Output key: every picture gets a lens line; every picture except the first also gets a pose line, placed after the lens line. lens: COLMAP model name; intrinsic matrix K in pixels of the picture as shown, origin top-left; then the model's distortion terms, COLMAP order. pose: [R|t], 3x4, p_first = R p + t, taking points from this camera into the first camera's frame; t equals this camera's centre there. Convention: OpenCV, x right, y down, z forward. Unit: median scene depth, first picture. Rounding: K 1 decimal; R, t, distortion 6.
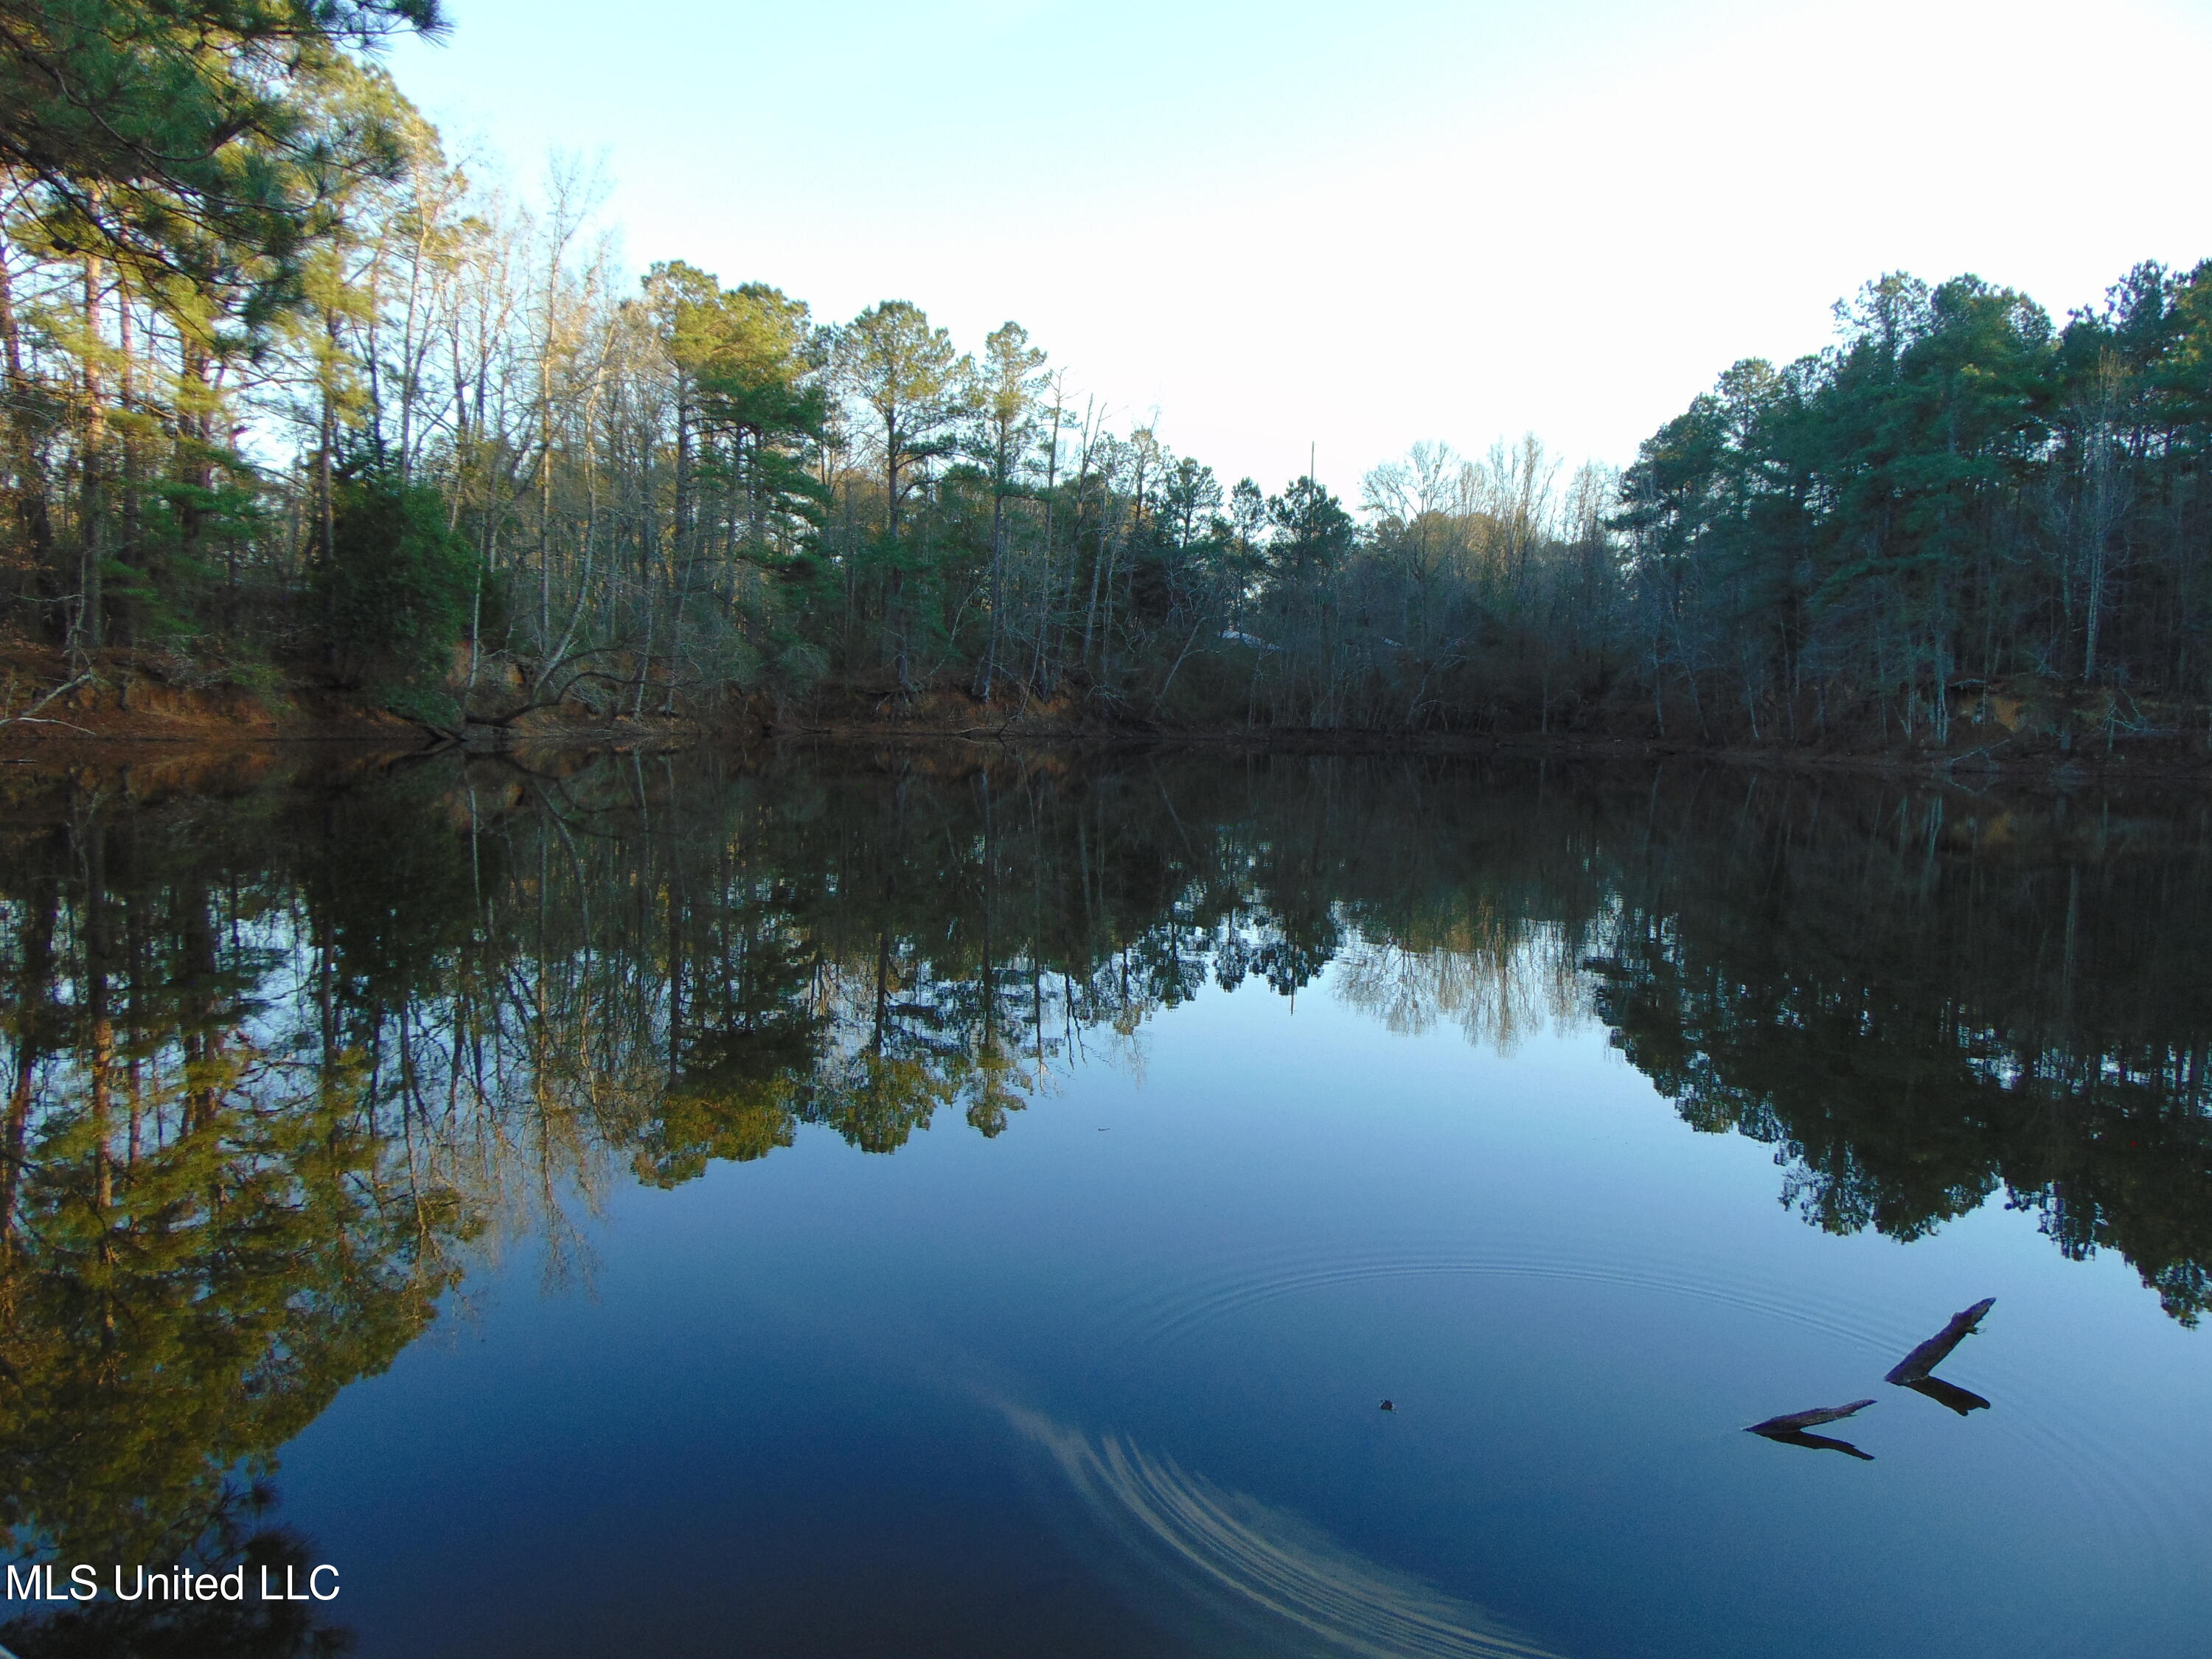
lens RADIAL K [[1647.0, 0, 1108.8], [0, 1647.0, 837.1], [0, 0, 1]] dist [-0.021215, 0.058941]
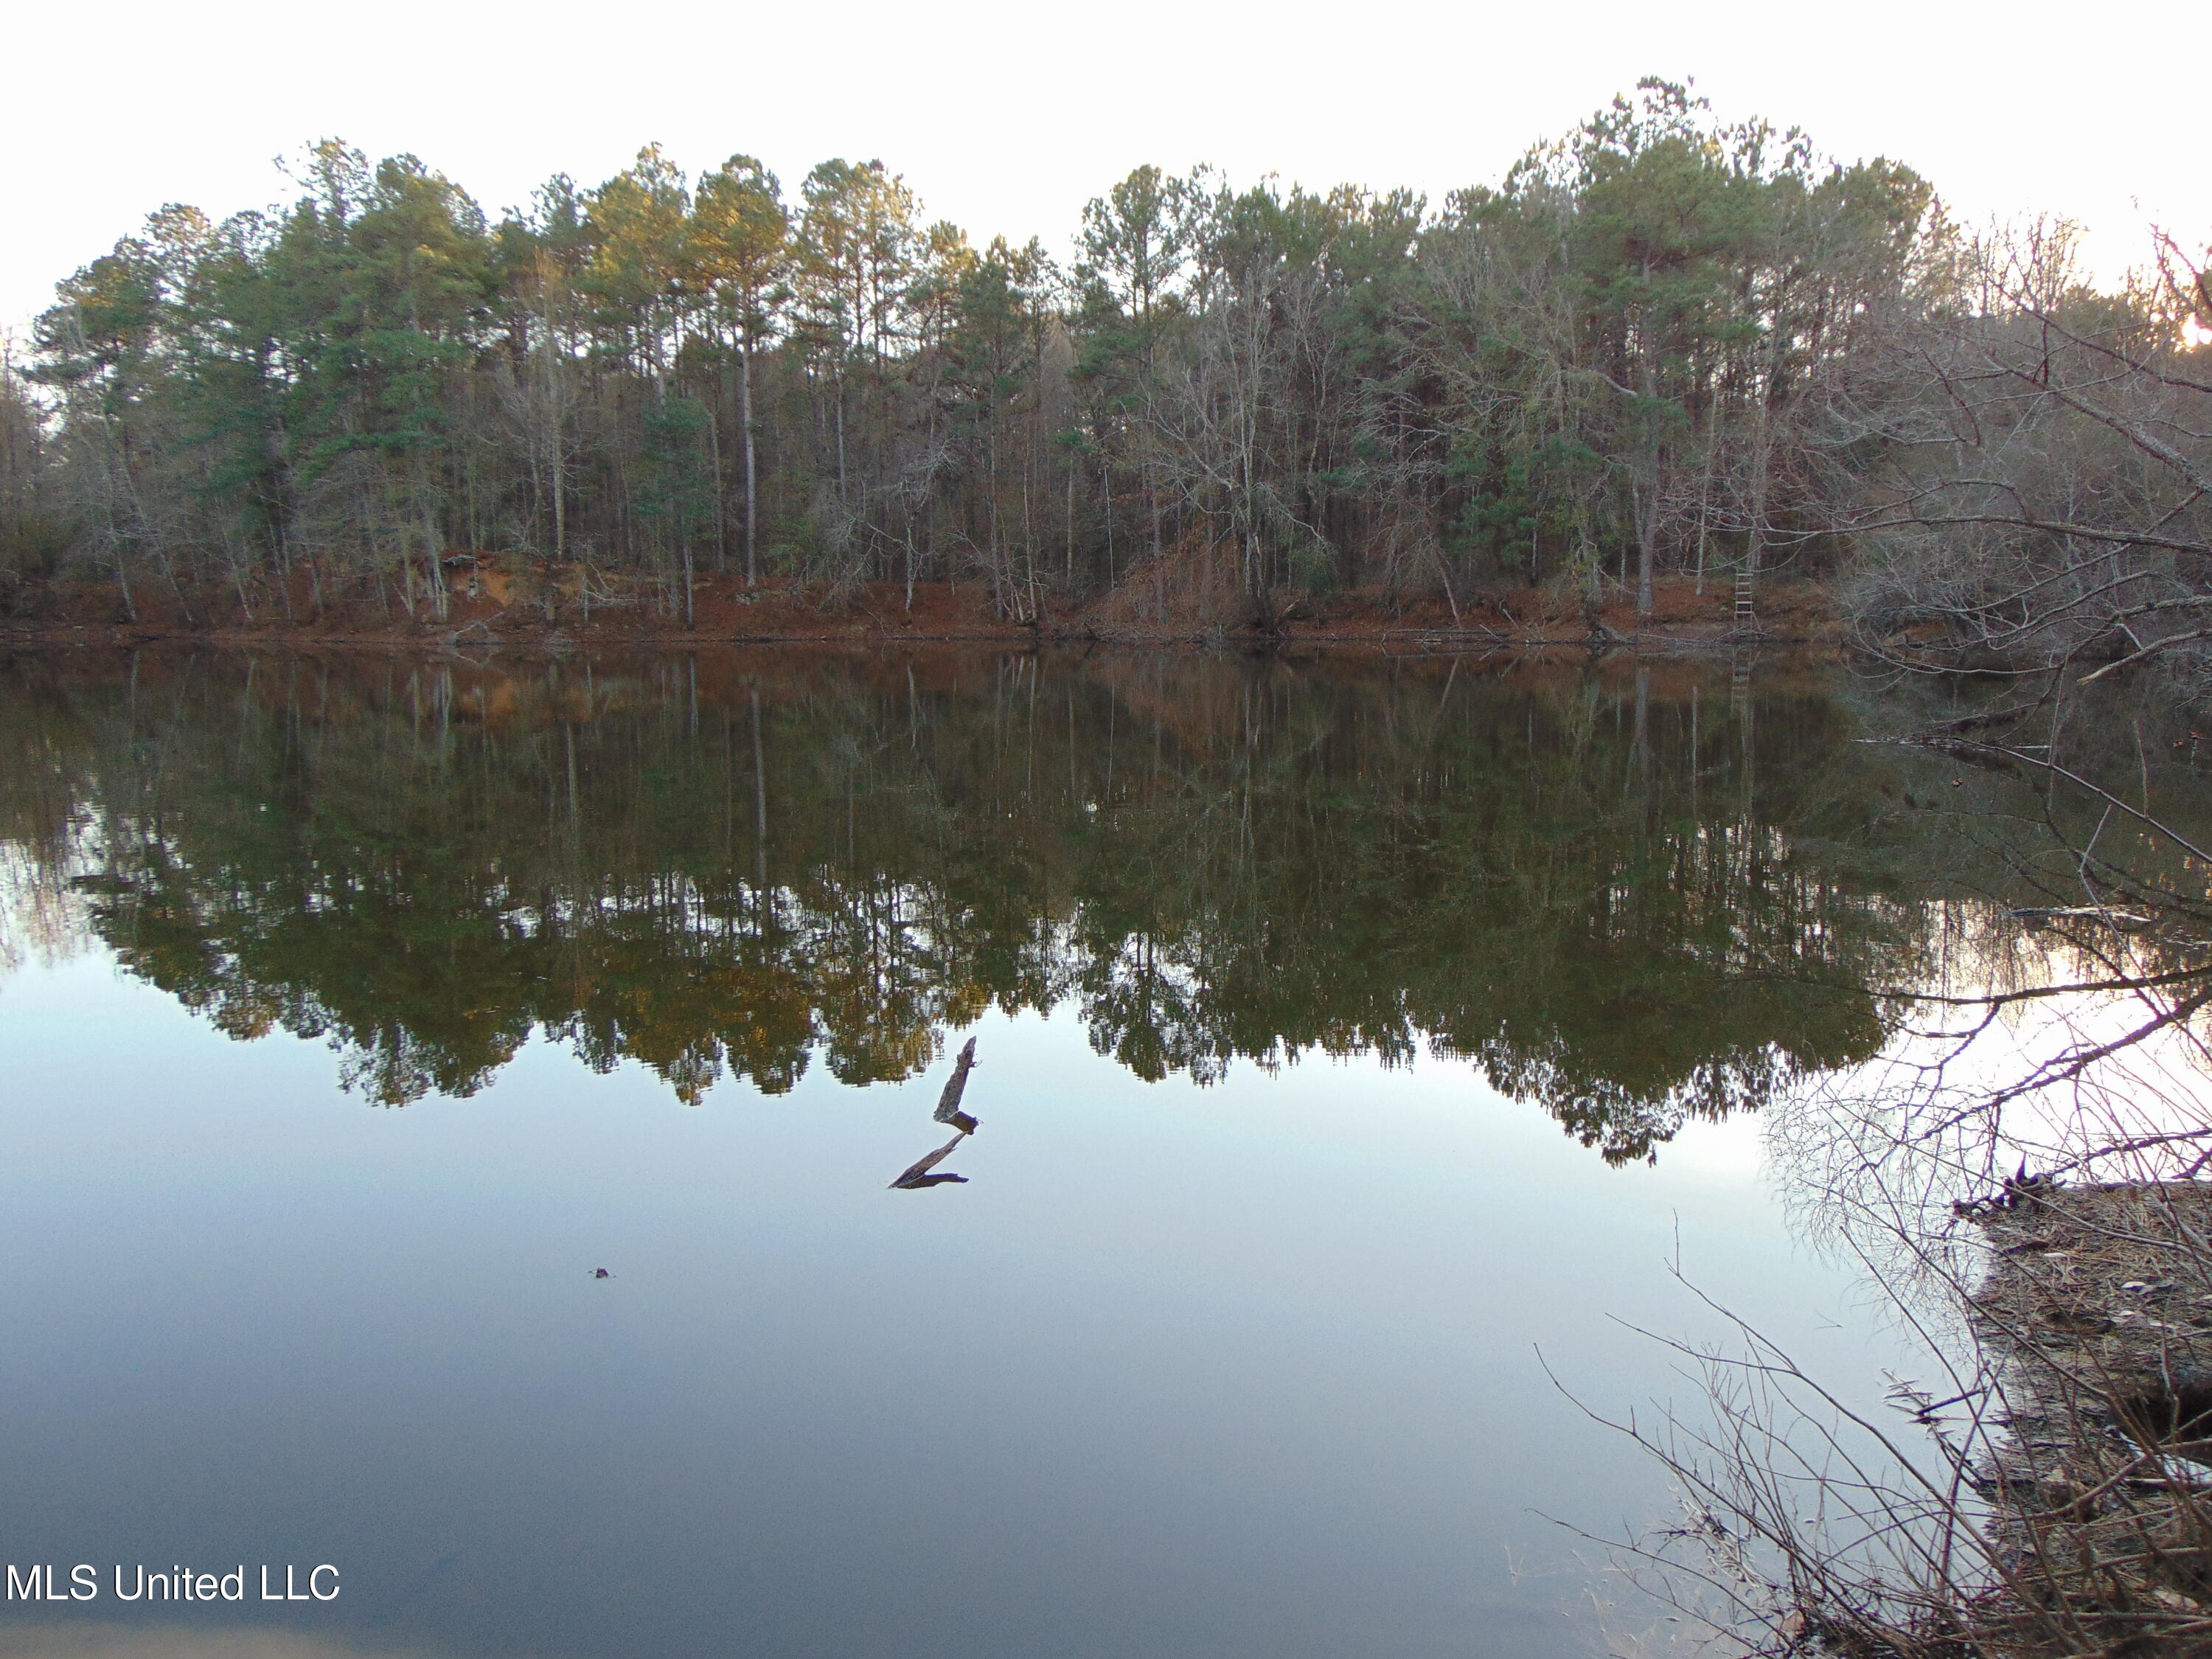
lens RADIAL K [[1647.0, 0, 1095.8], [0, 1647.0, 839.9], [0, 0, 1]] dist [-0.021215, 0.058941]
pose [[0.652929, -0.133349, 0.745589, -0.013222], [0.077665, 0.990978, 0.109224, 0.000371], [-0.753427, -0.013409, 0.657395, 0.005869]]
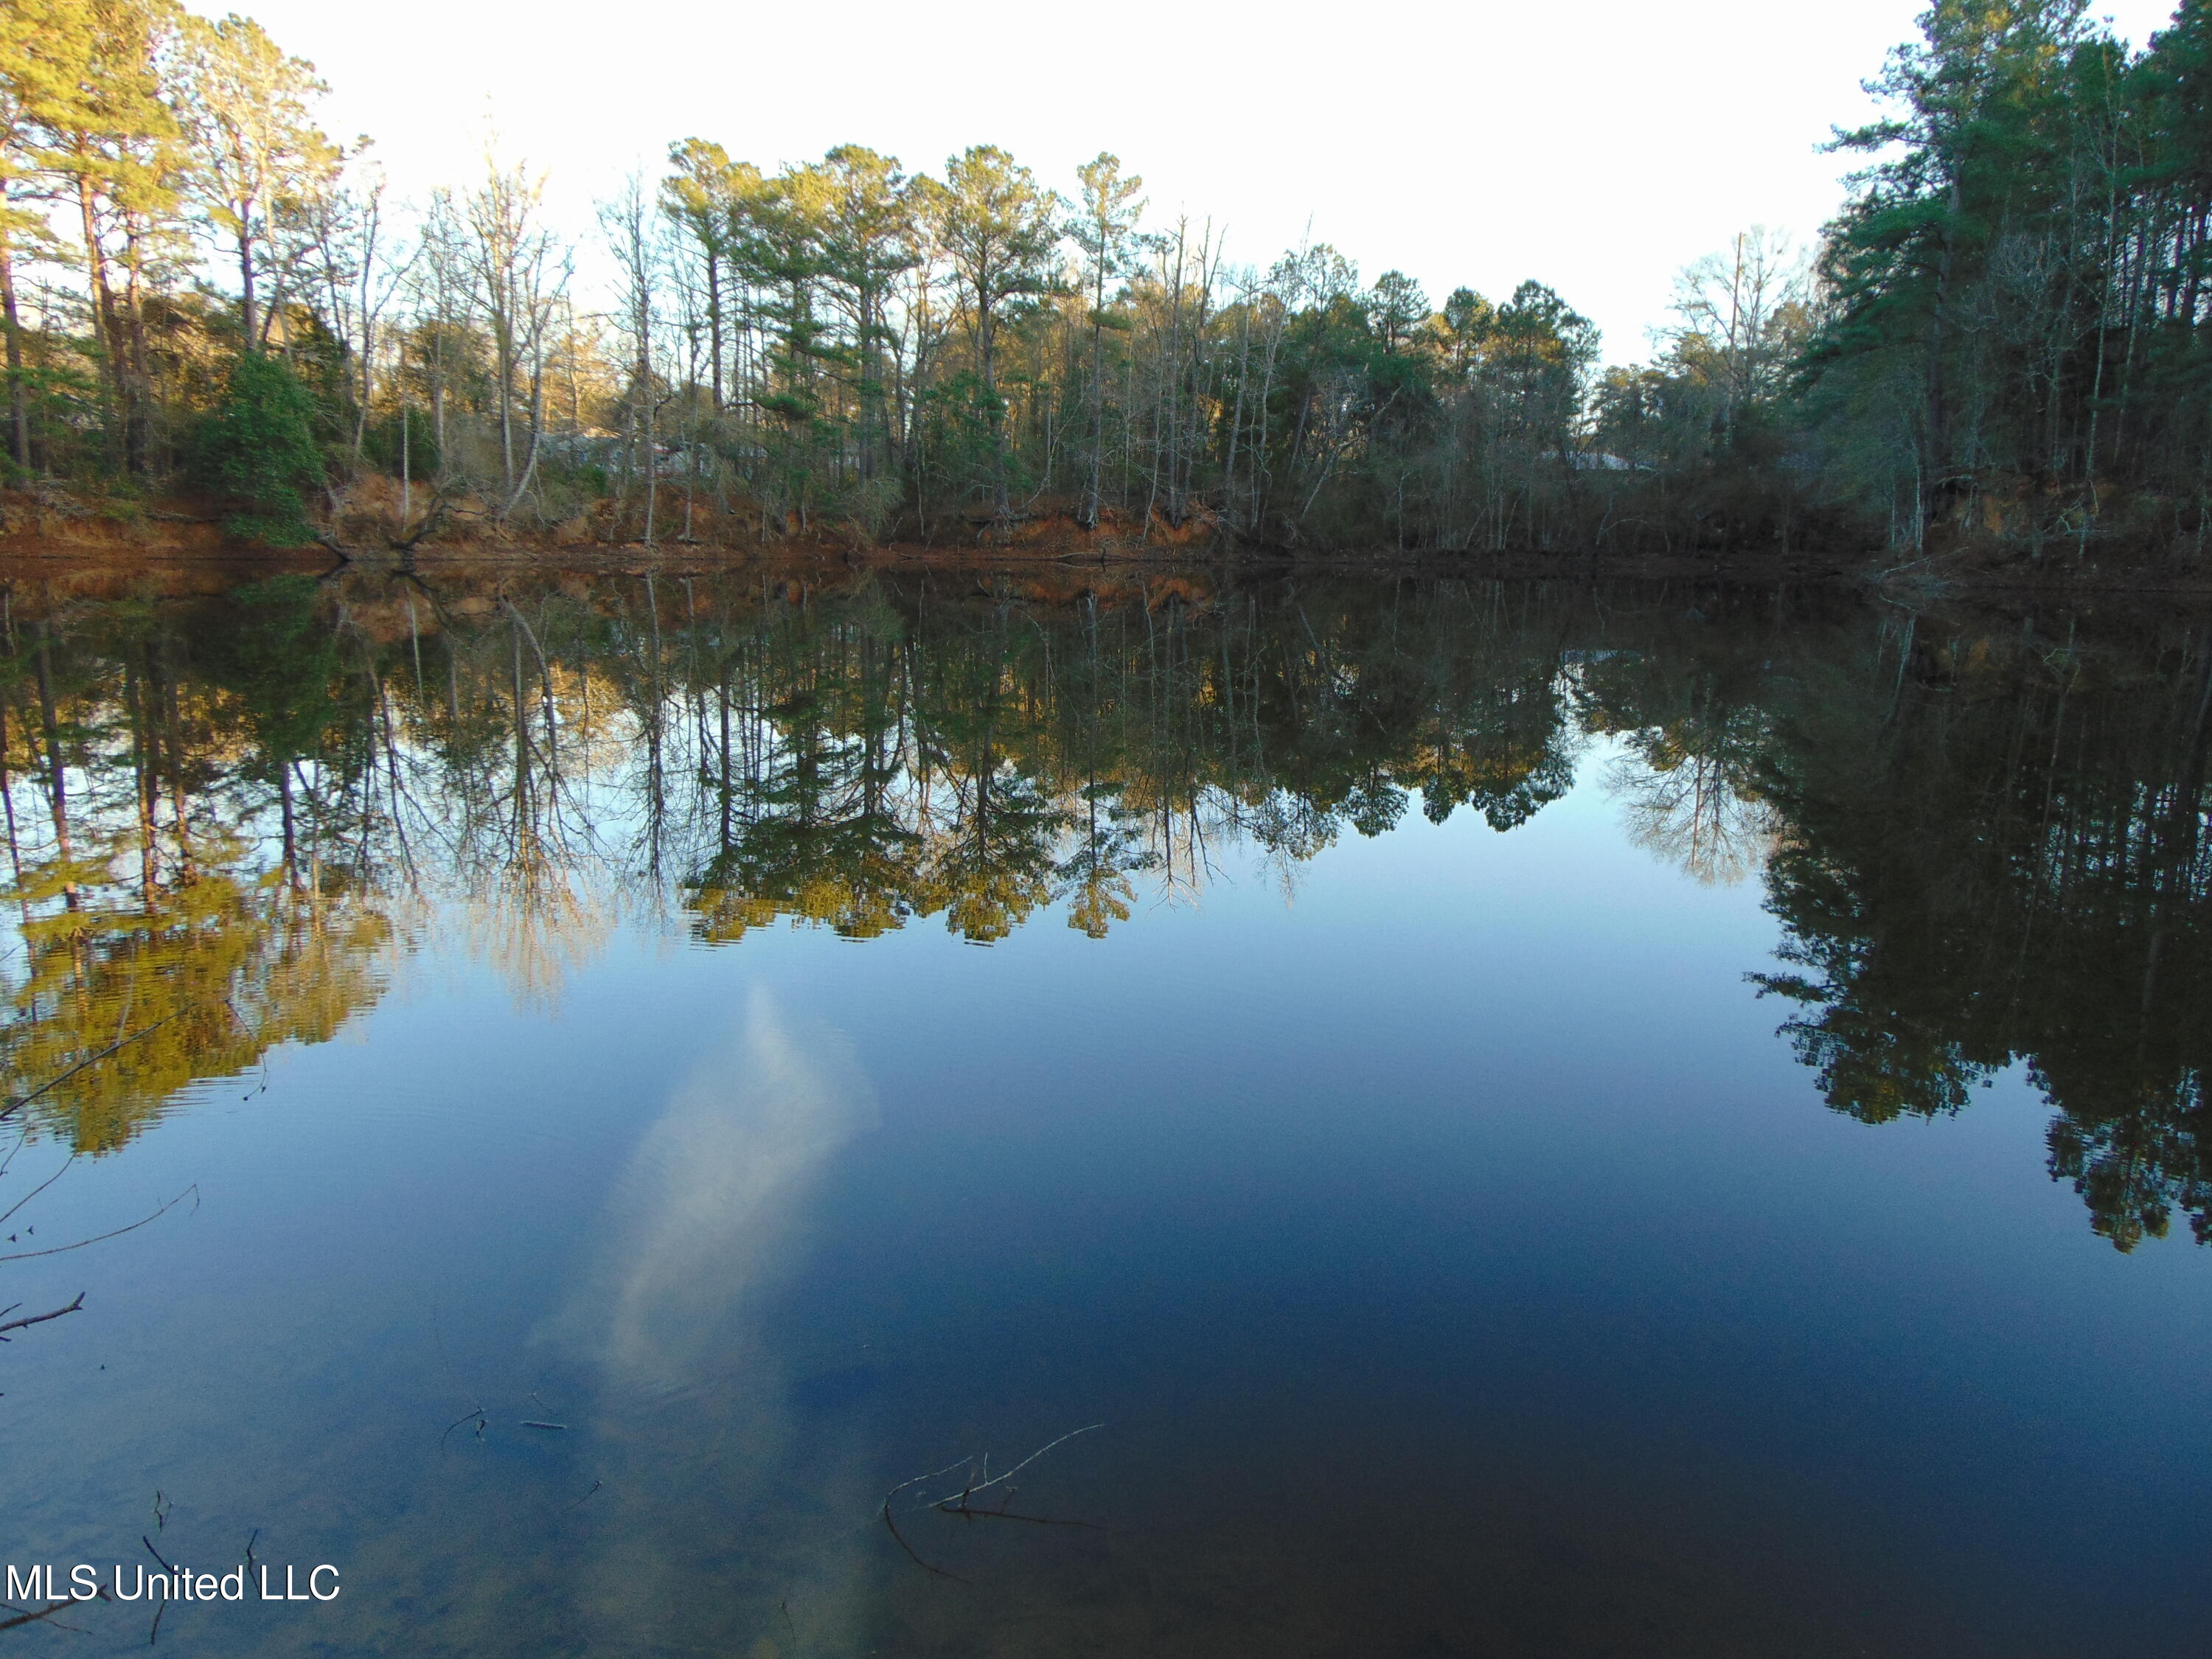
lens RADIAL K [[1647.0, 0, 1073.8], [0, 1647.0, 833.3], [0, 0, 1]] dist [-0.021215, 0.058941]
pose [[0.914434, 0.055961, -0.400848, 0.382653], [-0.018240, 0.995087, 0.097311, 0.010524], [0.404324, -0.081673, 0.910962, 0.024046]]
